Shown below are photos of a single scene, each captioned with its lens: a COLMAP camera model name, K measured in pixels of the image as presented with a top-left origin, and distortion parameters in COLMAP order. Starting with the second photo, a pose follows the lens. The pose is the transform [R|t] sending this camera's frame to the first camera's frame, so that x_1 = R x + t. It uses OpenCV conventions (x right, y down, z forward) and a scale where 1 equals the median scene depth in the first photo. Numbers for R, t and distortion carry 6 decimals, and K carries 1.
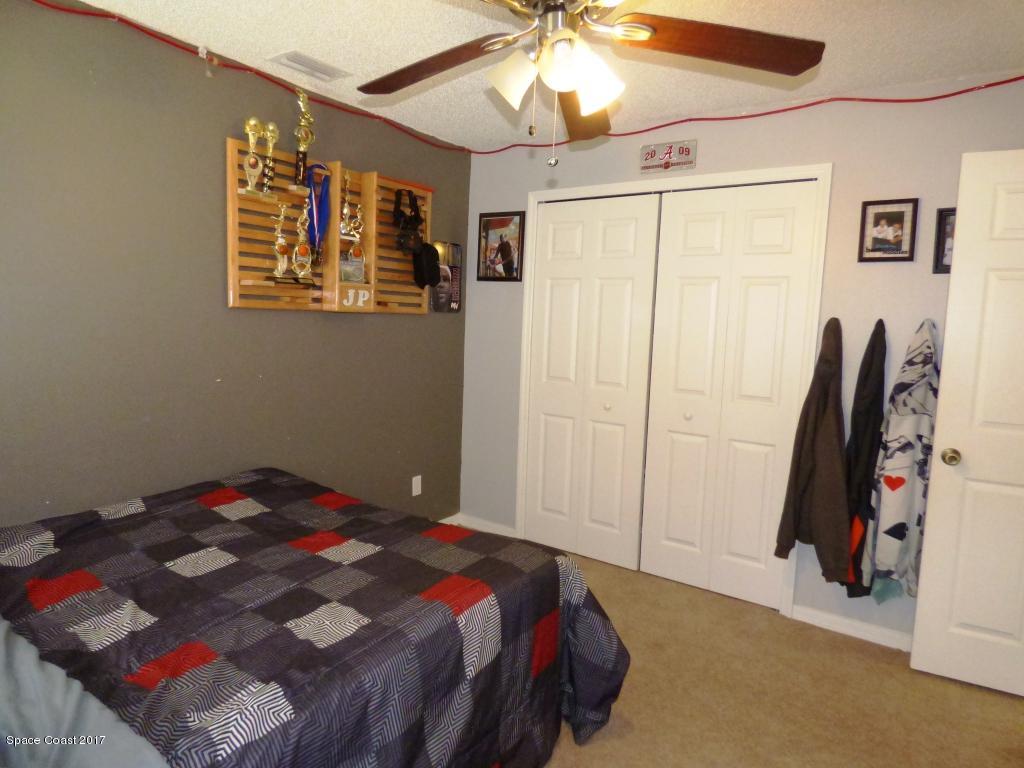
lens RADIAL K [[609.9, 0, 516.5], [0, 609.9, 379.3], [0, 0, 1]] dist [-0.013245, -0.000734]
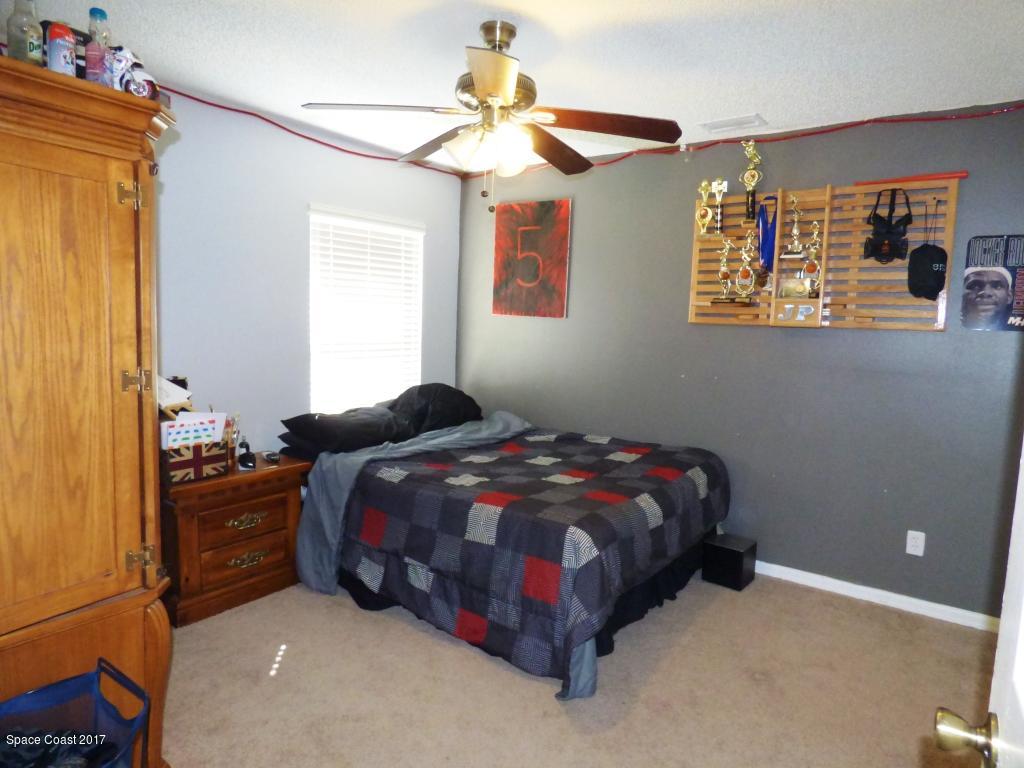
lens RADIAL K [[601.3, 0, 515.7], [0, 601.3, 379.0], [0, 0, 1]] dist [-0.048798, 0.002716]
pose [[-0.036259, 0.063346, -0.997333, 0.859760], [-0.132282, 0.988903, 0.067620, -0.032337], [0.990549, 0.134381, -0.027477, 0.648993]]
